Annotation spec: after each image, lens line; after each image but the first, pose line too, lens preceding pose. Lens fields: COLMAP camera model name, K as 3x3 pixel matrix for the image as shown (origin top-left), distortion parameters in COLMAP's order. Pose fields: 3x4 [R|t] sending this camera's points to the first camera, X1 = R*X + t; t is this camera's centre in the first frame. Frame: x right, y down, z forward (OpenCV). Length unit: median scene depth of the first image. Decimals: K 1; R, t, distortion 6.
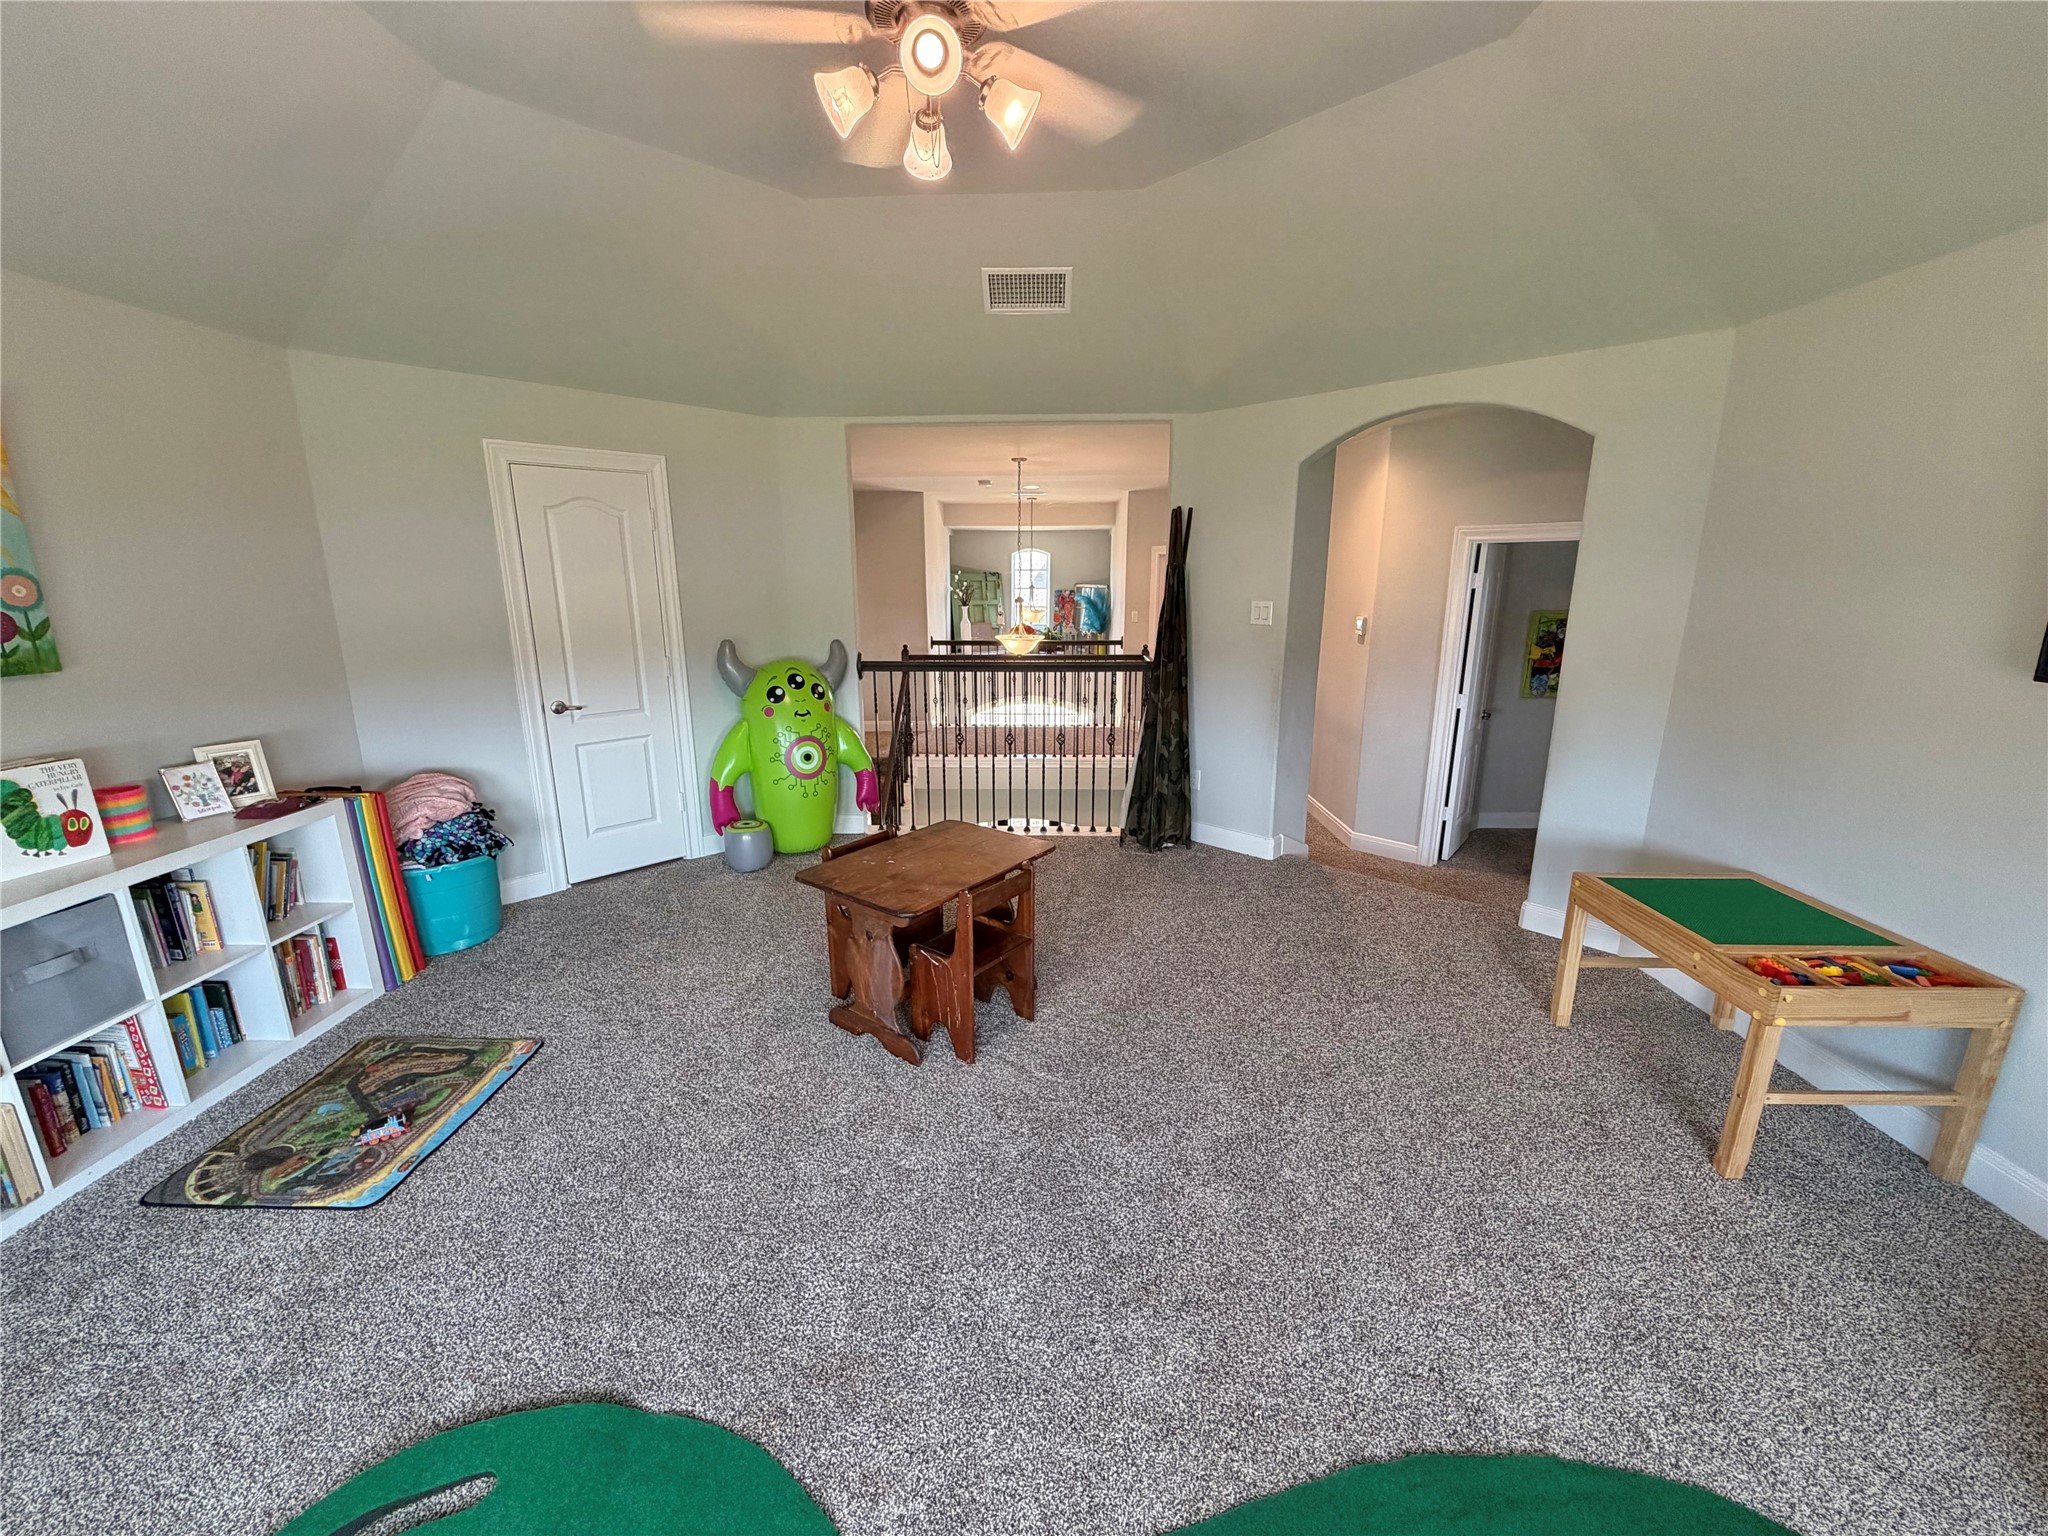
lens RADIAL K [[816.2, 0, 1019.4], [0, 816.2, 773.3], [0, 0, 1]] dist [-0.000243, 0.000129]
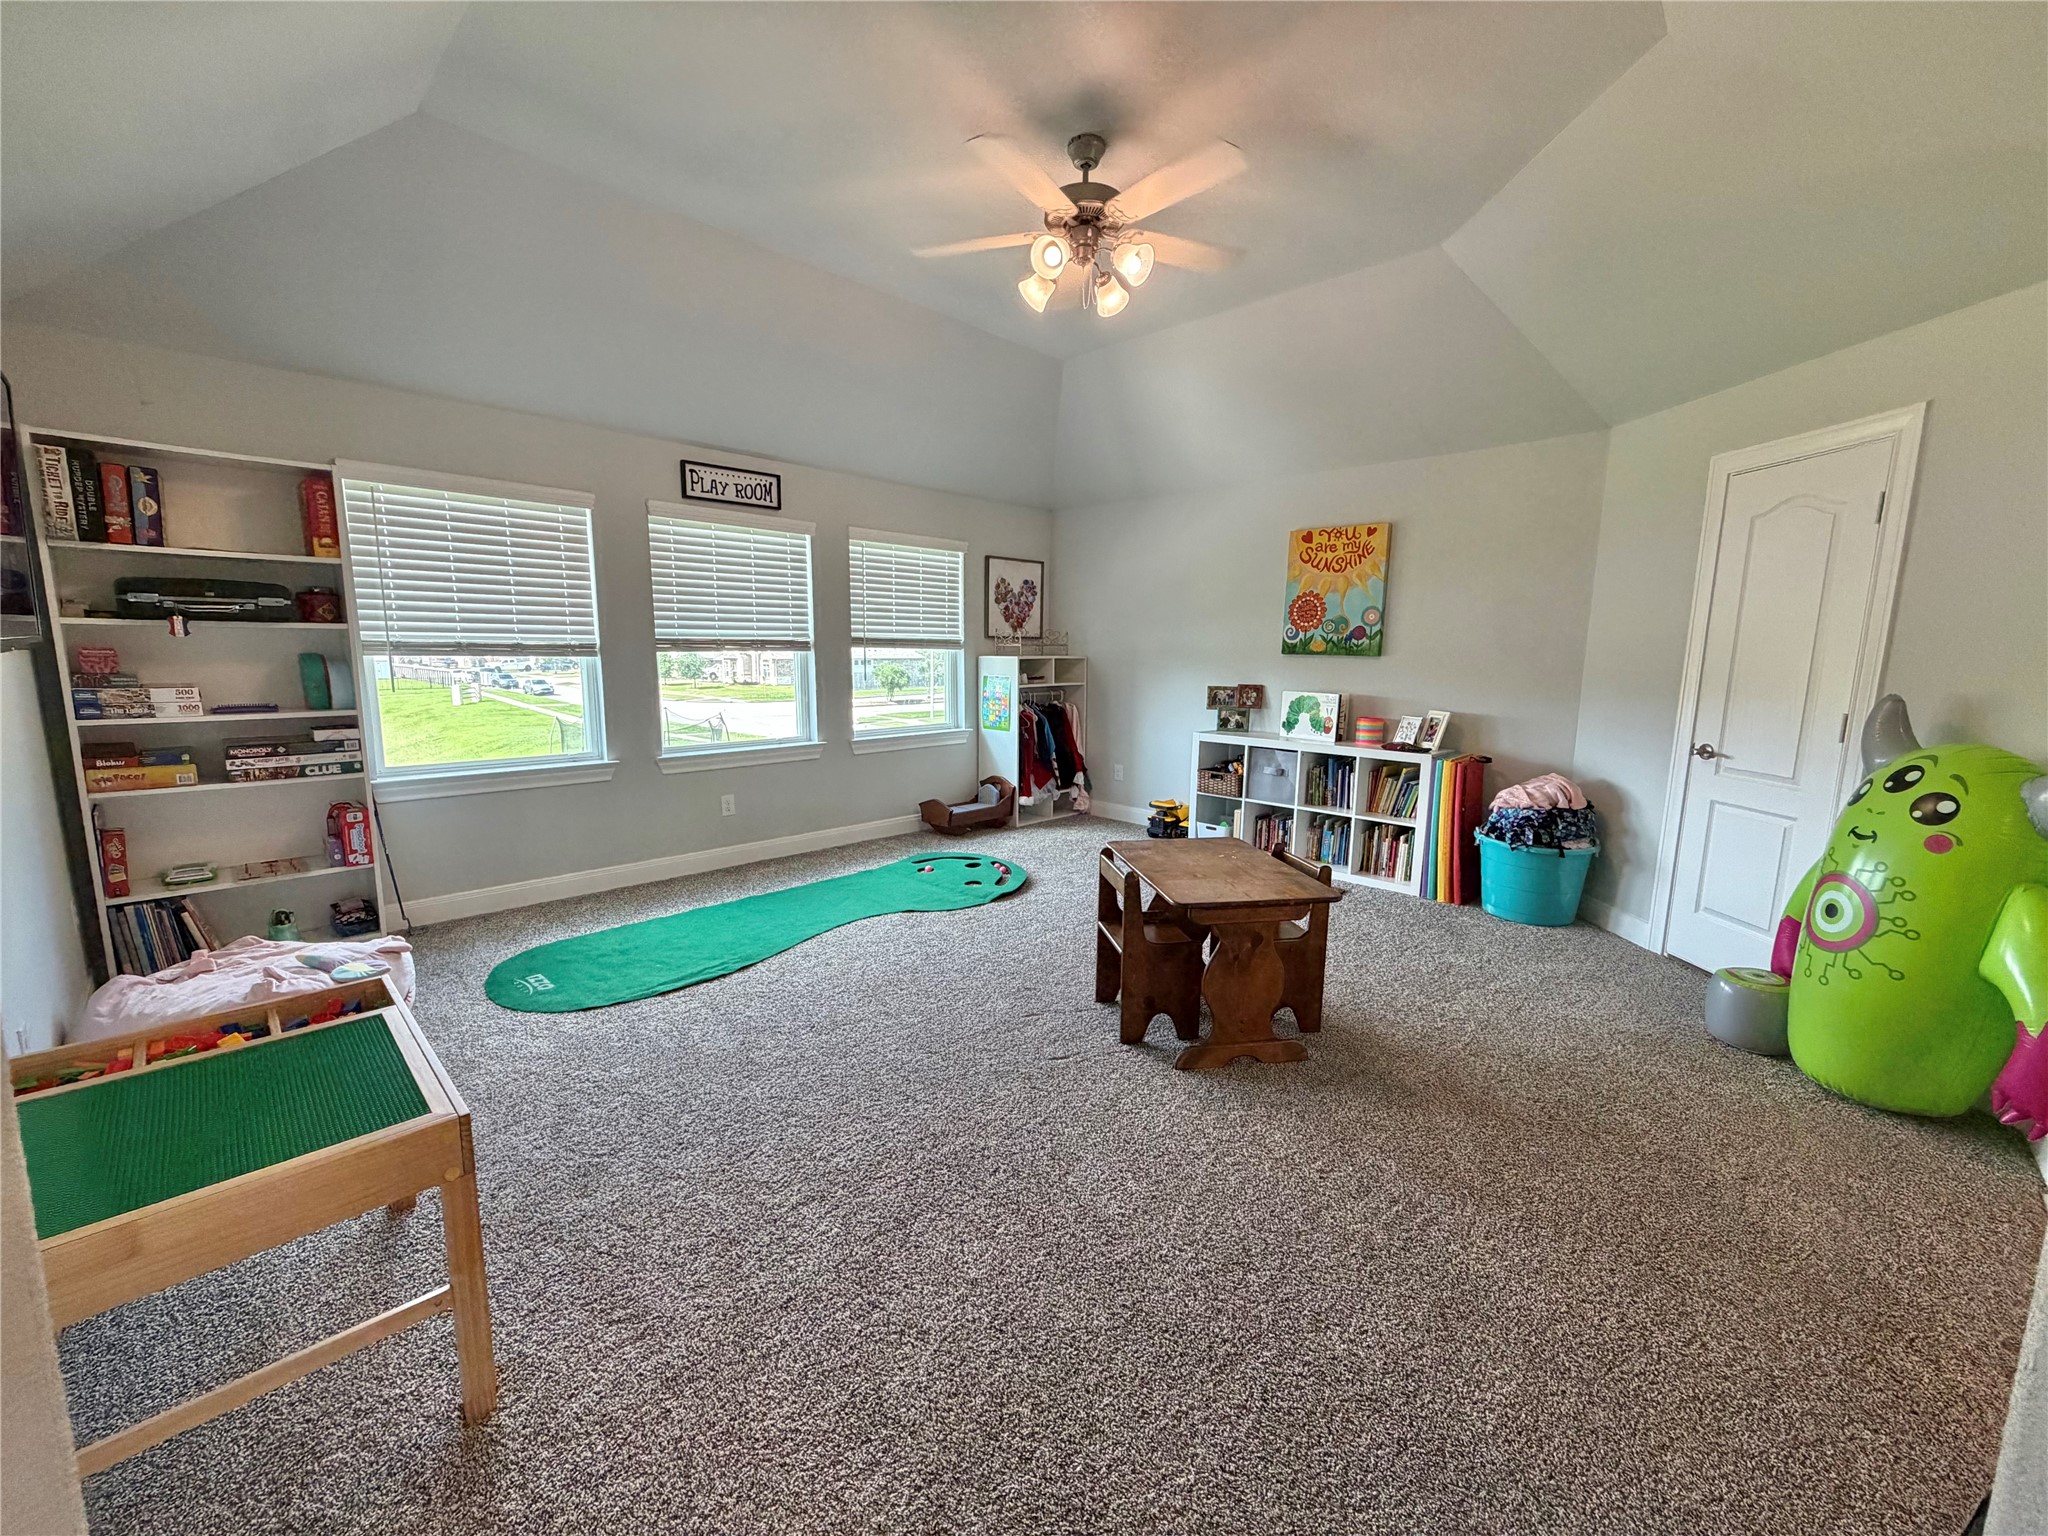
lens RADIAL K [[816.2, 0, 1016.0], [0, 816.2, 768.7], [0, 0, 1]] dist [-0.000243, 0.000129]
pose [[-0.685185, 0.100152, -0.721450, 0.658058], [-0.188467, 0.932391, 0.308429, -0.228941], [0.703563, 0.347300, -0.619985, 1.232132]]
